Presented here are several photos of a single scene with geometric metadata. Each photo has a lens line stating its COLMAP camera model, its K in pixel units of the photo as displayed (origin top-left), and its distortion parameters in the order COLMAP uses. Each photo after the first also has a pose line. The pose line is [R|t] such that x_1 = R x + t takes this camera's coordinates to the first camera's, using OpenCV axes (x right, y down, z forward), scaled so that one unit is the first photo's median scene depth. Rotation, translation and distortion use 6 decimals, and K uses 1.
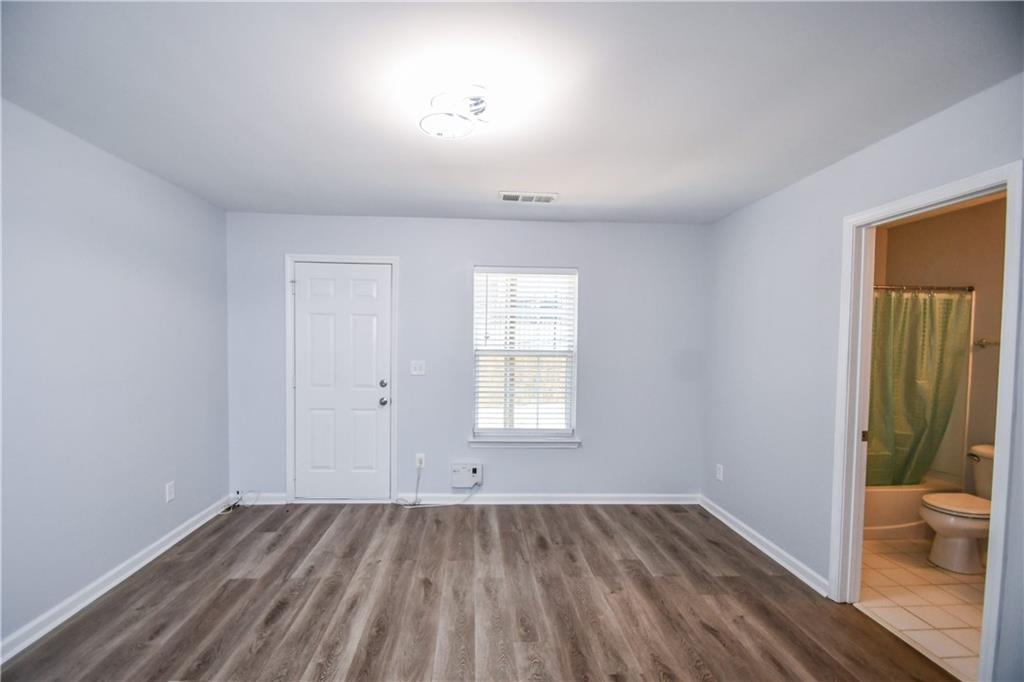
lens RADIAL K [[456.0, 0, 495.7], [0, 456.0, 359.2], [0, 0, 1]] dist [0.012607, -0.015996]
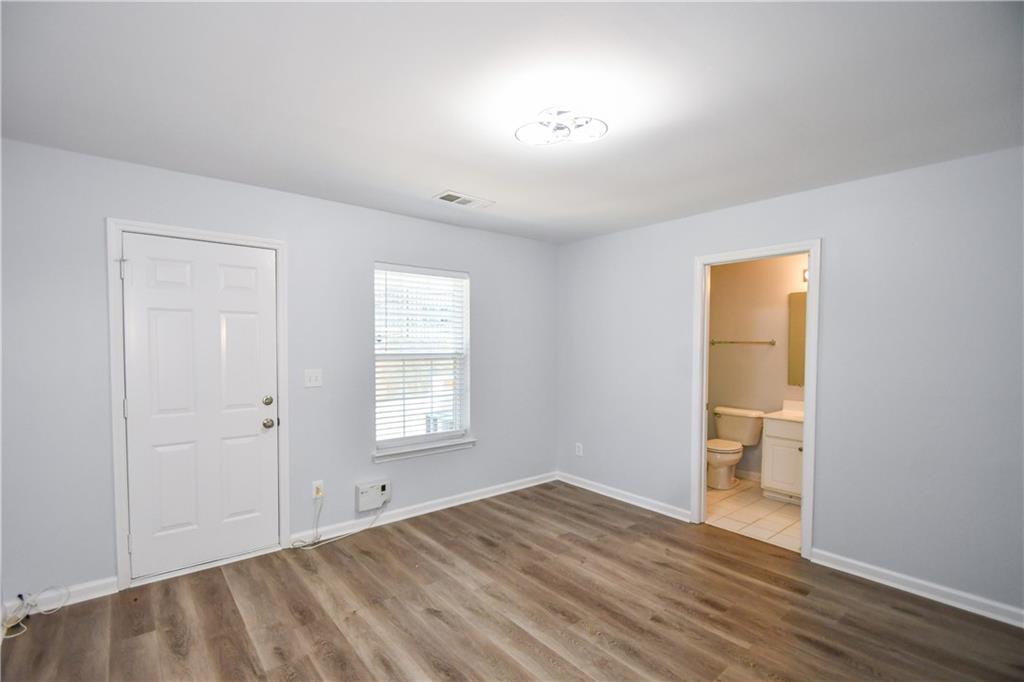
lens RADIAL K [[464.4, 0, 494.0], [0, 464.4, 360.5], [0, 0, 1]] dist [0.015792, -0.018491]
pose [[0.805988, -0.033455, 0.590985, -0.491725], [0.031856, 0.999406, 0.013130, -0.016765], [-0.591074, 0.008243, 0.806576, 0.148035]]
